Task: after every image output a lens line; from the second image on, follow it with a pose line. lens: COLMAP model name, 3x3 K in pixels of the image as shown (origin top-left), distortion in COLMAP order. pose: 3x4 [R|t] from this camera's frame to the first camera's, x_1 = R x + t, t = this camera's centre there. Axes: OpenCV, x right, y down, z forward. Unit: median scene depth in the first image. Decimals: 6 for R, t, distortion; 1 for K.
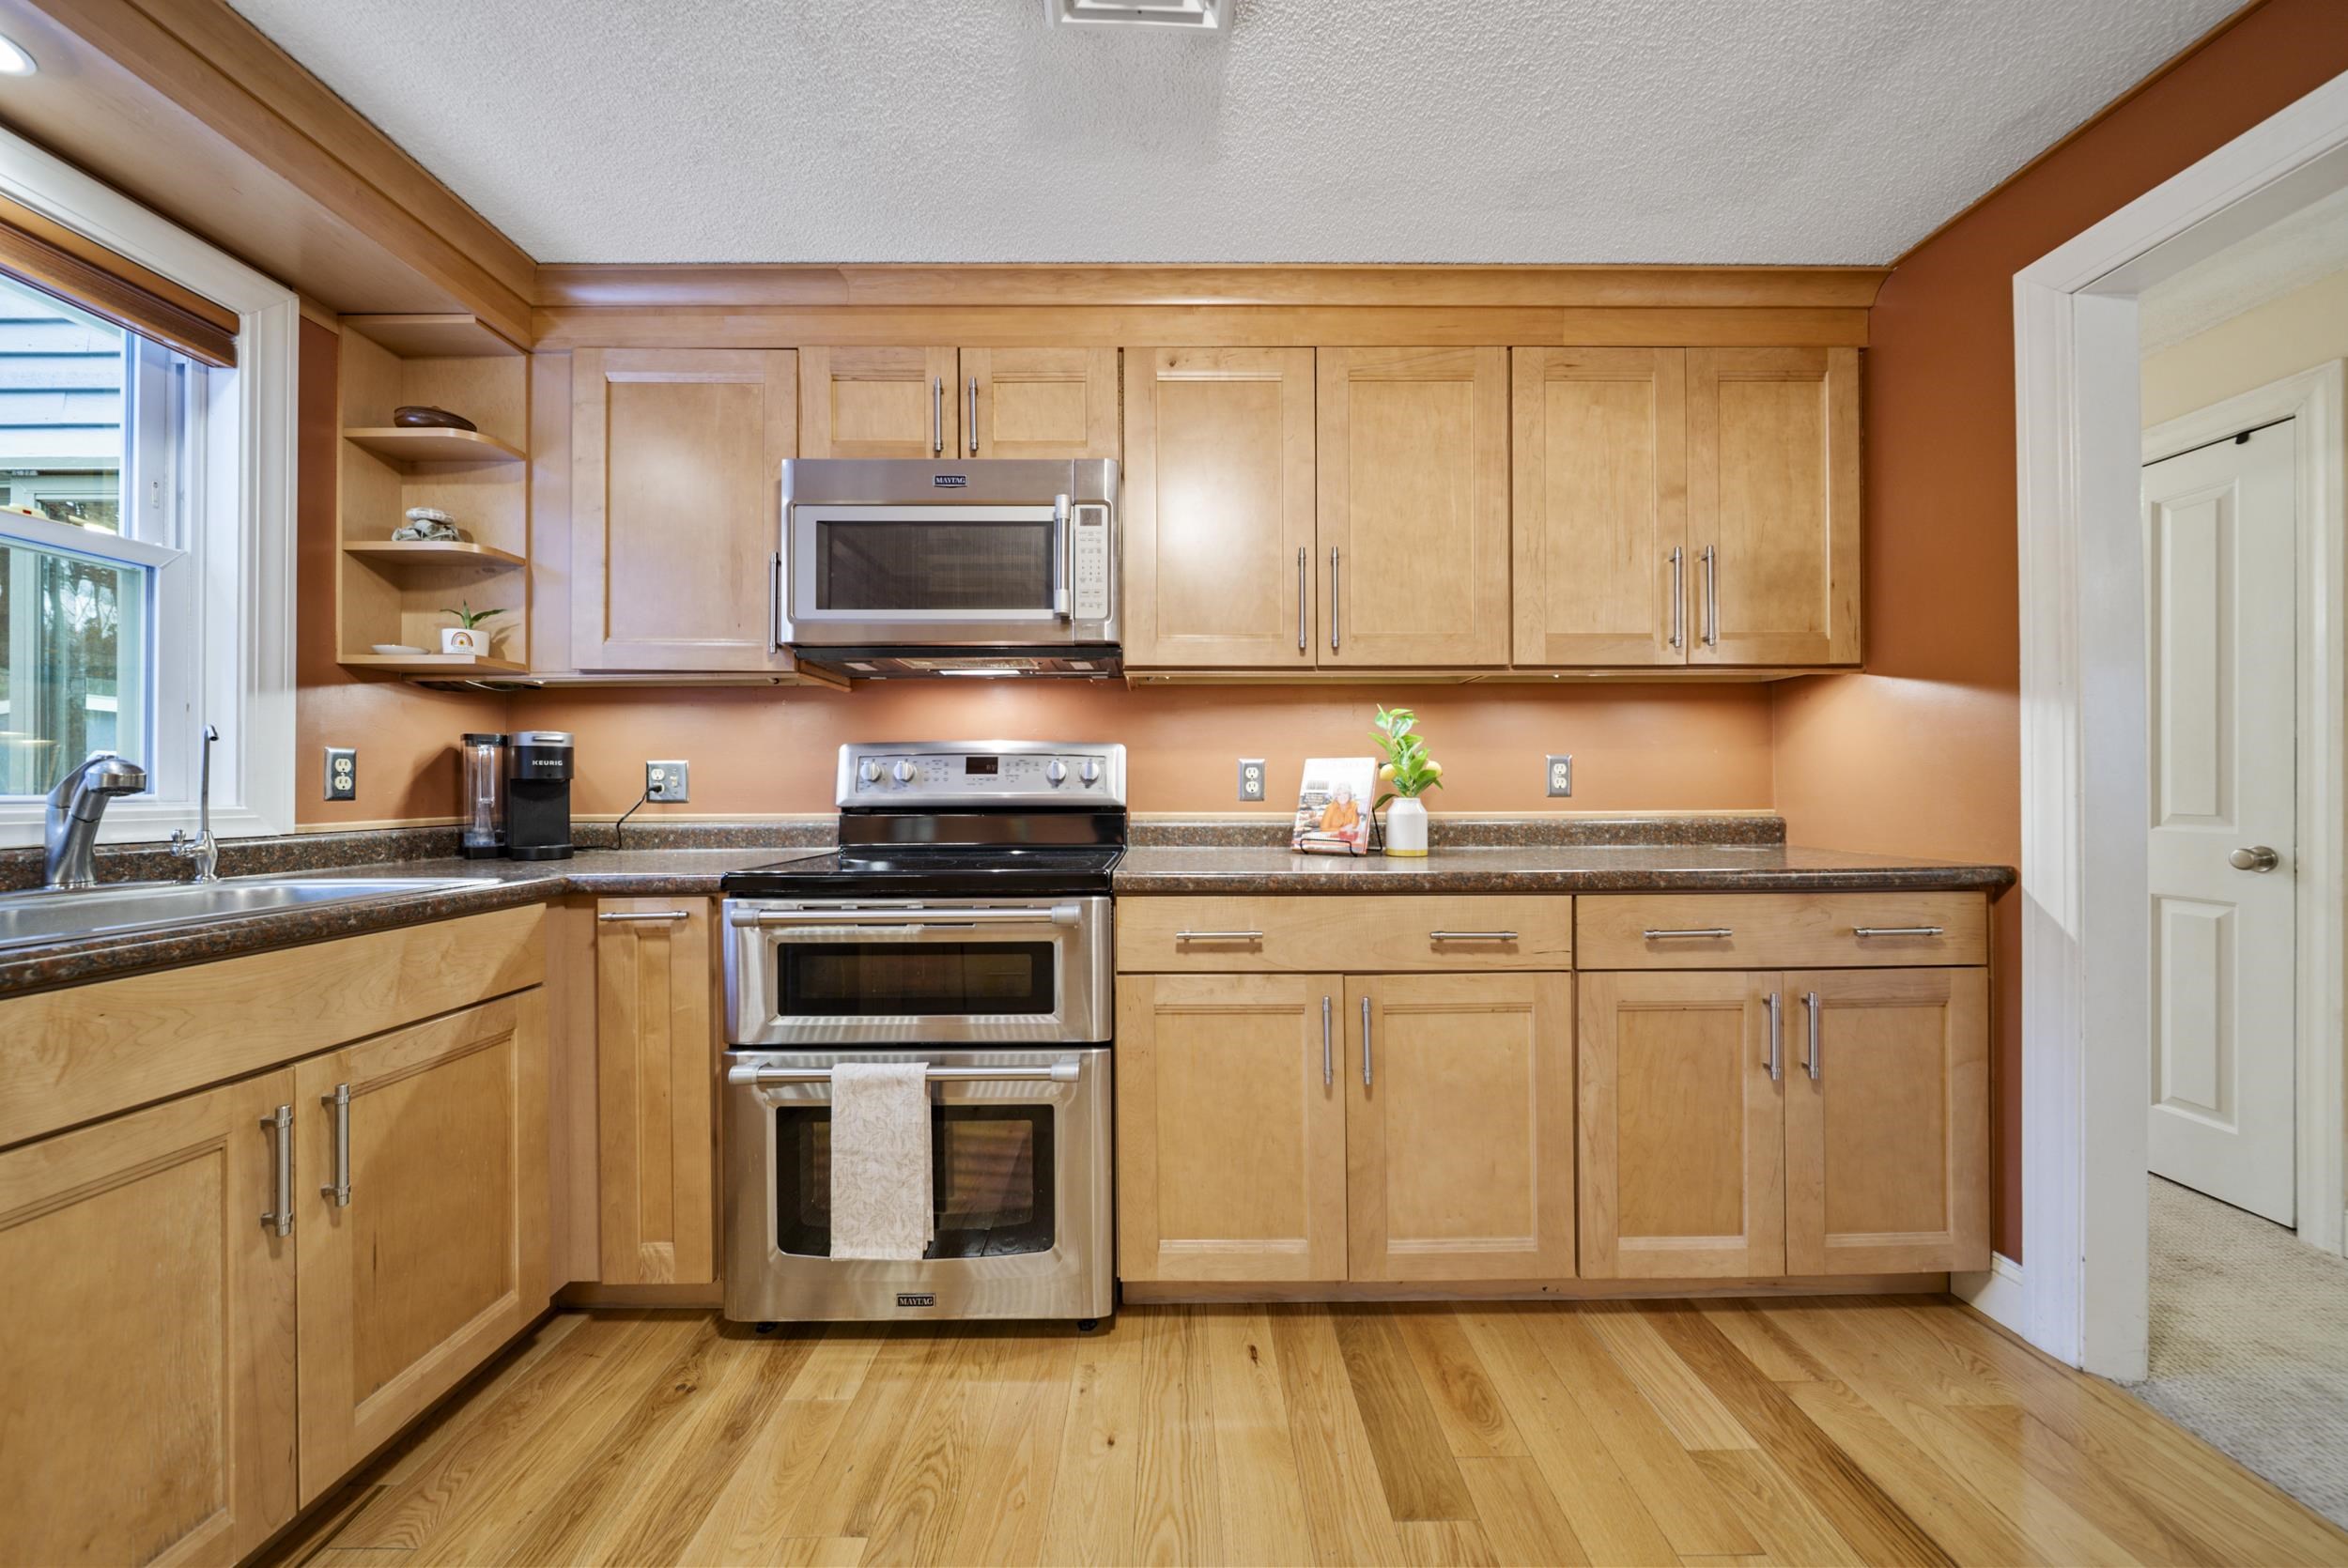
lens RADIAL K [[833.1, 0, 1179.3], [0, 833.1, 782.9], [0, 0, 1]] dist [-0.001122, -0.000556]
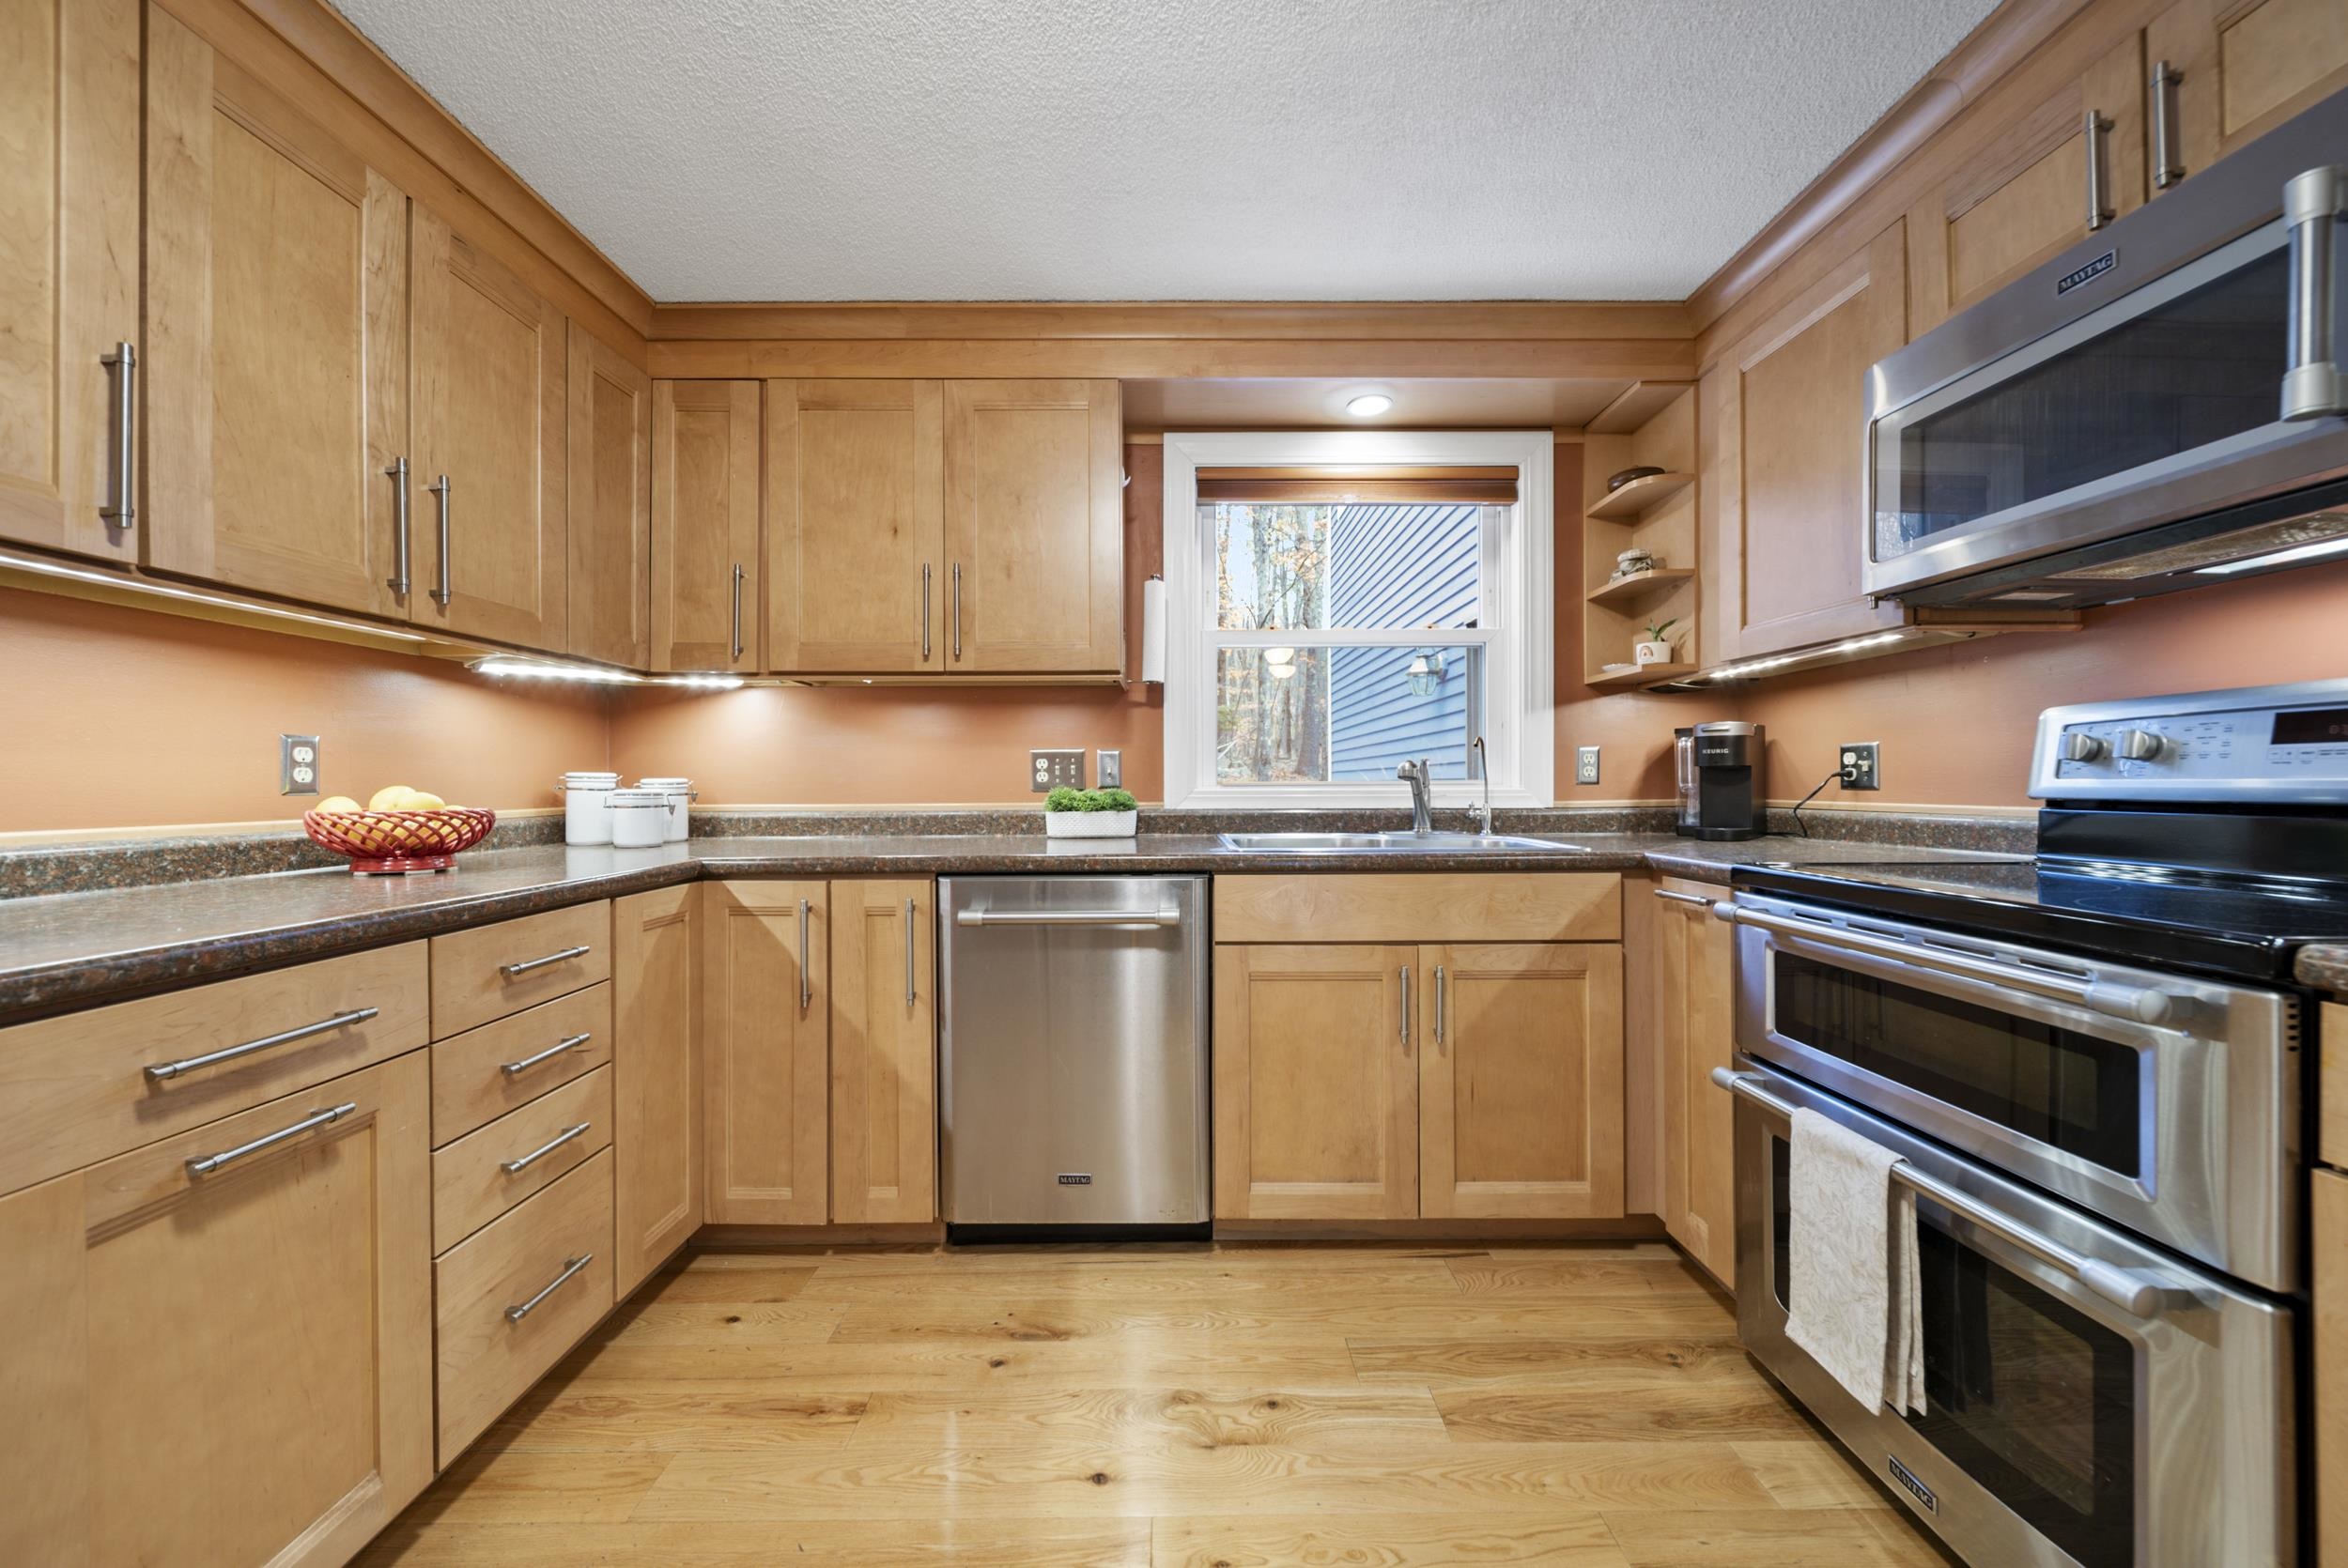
lens RADIAL K [[833.1, 0, 1179.3], [0, 833.1, 782.9], [0, 0, 1]] dist [-0.001122, -0.000556]
pose [[-0.003915, 0.004264, -0.999983, 0.397104], [0.013103, 0.999905, 0.004212, 0.004206], [0.999906, -0.013087, -0.003970, 0.372179]]
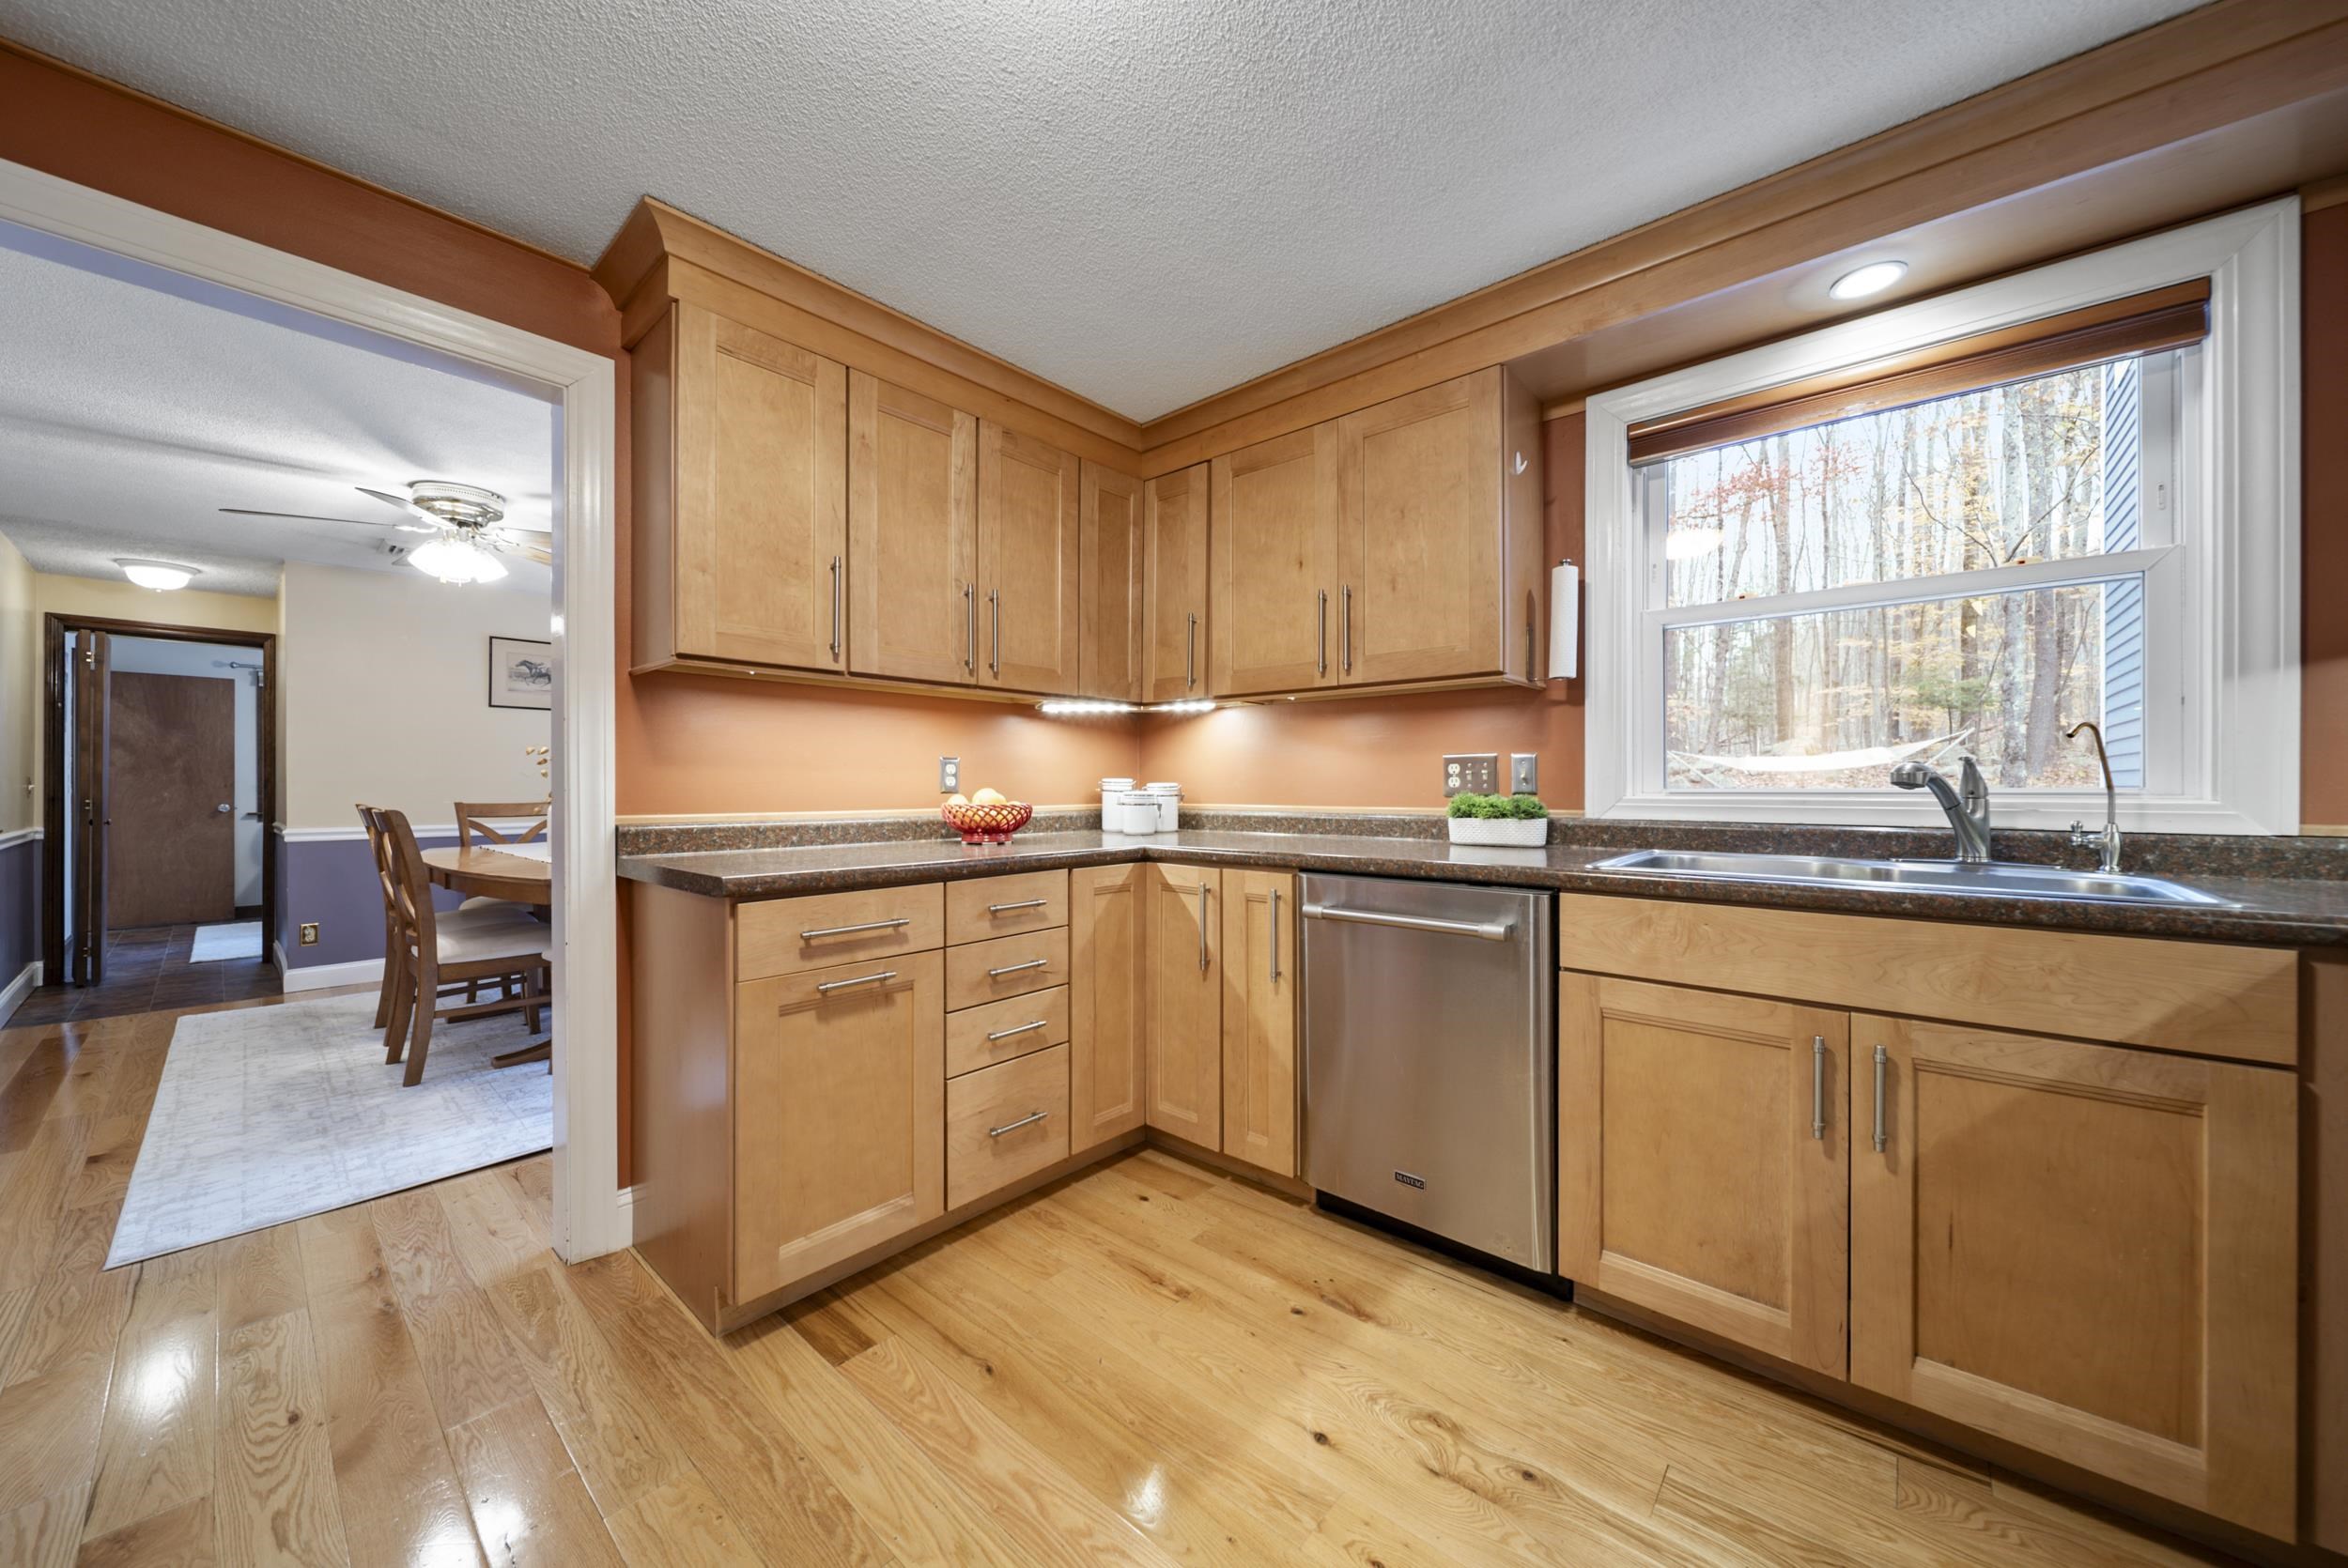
lens RADIAL K [[837.6, 0, 1174.0], [0, 837.6, 784.0], [0, 0, 1]] dist [-0.001813, -0.000360]
pose [[-0.670369, 0.002596, -0.742023, 0.341975], [0.009191, 0.999946, -0.004805, 0.002568], [0.741971, -0.010041, -0.670357, 0.749984]]
